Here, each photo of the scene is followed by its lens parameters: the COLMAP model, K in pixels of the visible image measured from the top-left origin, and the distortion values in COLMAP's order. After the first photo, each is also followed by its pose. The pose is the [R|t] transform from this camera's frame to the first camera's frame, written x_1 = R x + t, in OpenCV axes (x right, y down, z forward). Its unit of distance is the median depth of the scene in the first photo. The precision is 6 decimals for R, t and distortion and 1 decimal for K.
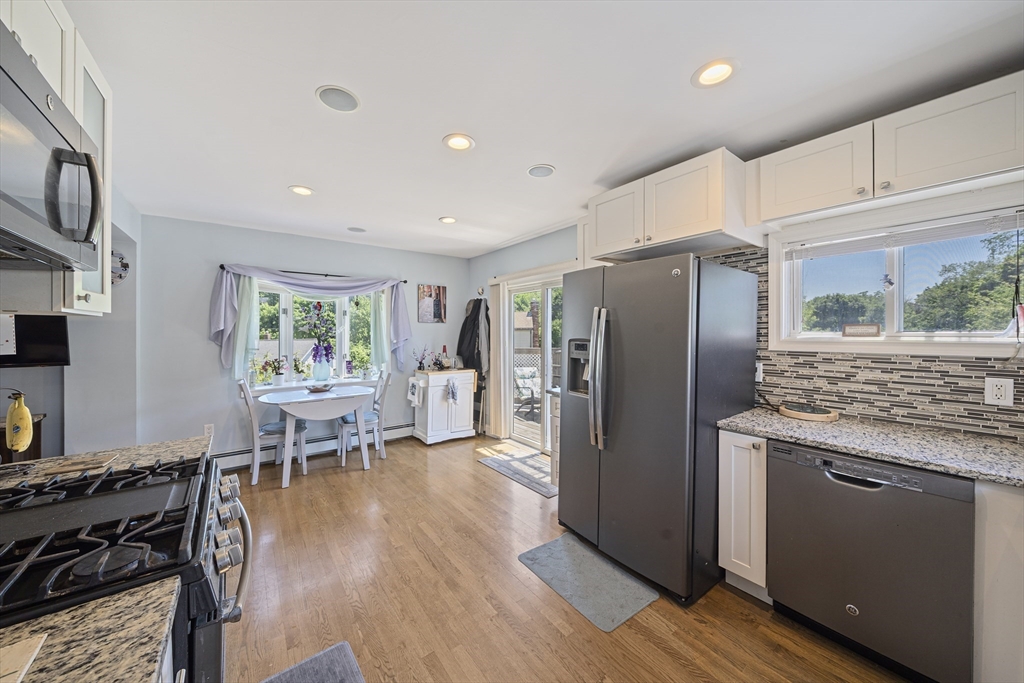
lens RADIAL K [[355.5, 0, 502.5], [0, 355.5, 336.1], [0, 0, 1]] dist [-0.002633, -0.000309]
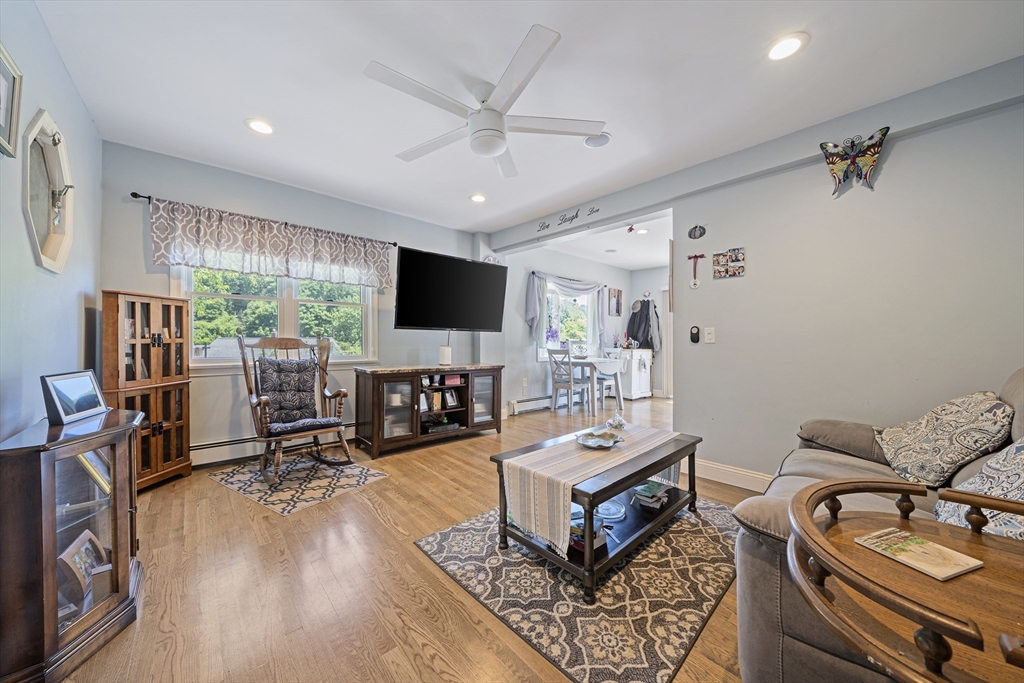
lens RADIAL K [[355.5, 0, 506.5], [0, 355.5, 338.2], [0, 0, 1]] dist [-0.002633, -0.000309]
pose [[0.995149, 0.015225, 0.097197, -1.015321], [-0.014356, 0.999850, -0.009638, 0.092194], [-0.097329, 0.008196, 0.995219, -0.454958]]
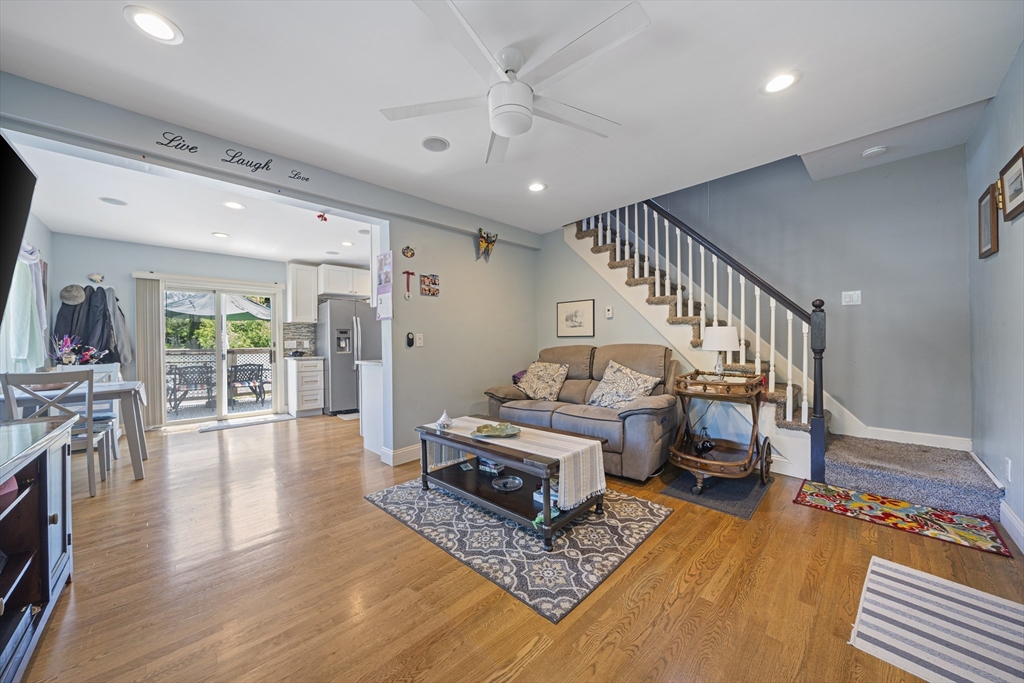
lens RADIAL K [[355.5, 0, 503.9], [0, 355.5, 341.5], [0, 0, 1]] dist [-0.002633, -0.000309]
pose [[-0.134622, 0.009865, 0.990848, -1.458179], [0.026837, 0.999620, -0.006306, 0.087395], [-0.990534, 0.025742, -0.134835, 0.164315]]
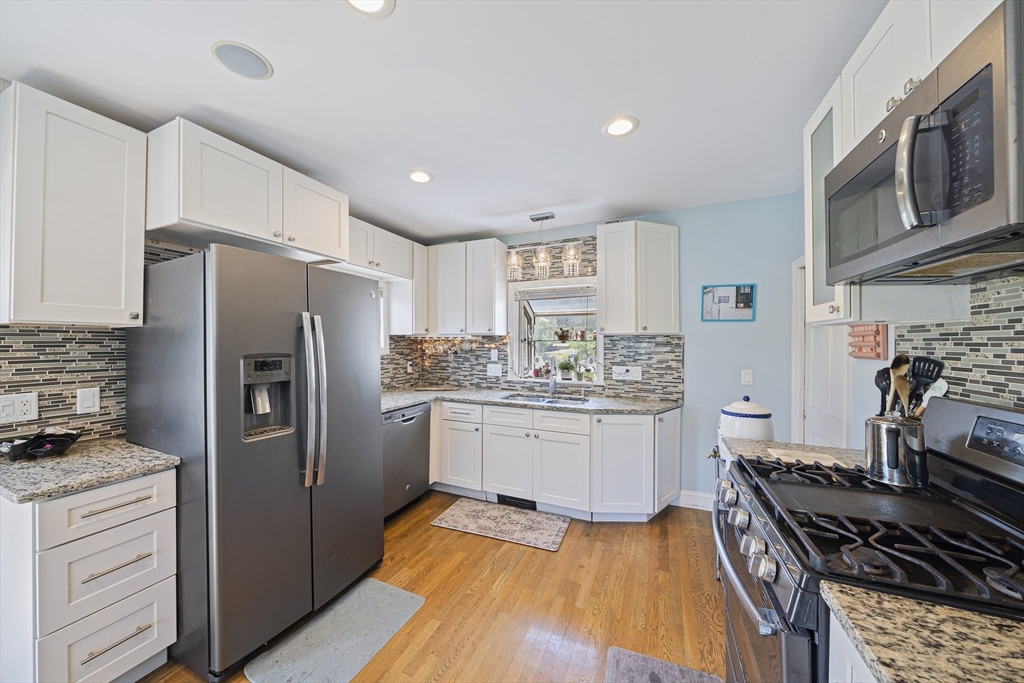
lens RADIAL K [[355.5, 0, 506.8], [0, 355.5, 340.3], [0, 0, 1]] dist [-0.002633, -0.000309]
pose [[-0.504322, 0.009353, 0.863465, -0.385645], [0.012979, 0.999910, -0.003250, -0.005518], [-0.863418, 0.009568, -0.504398, 0.606307]]
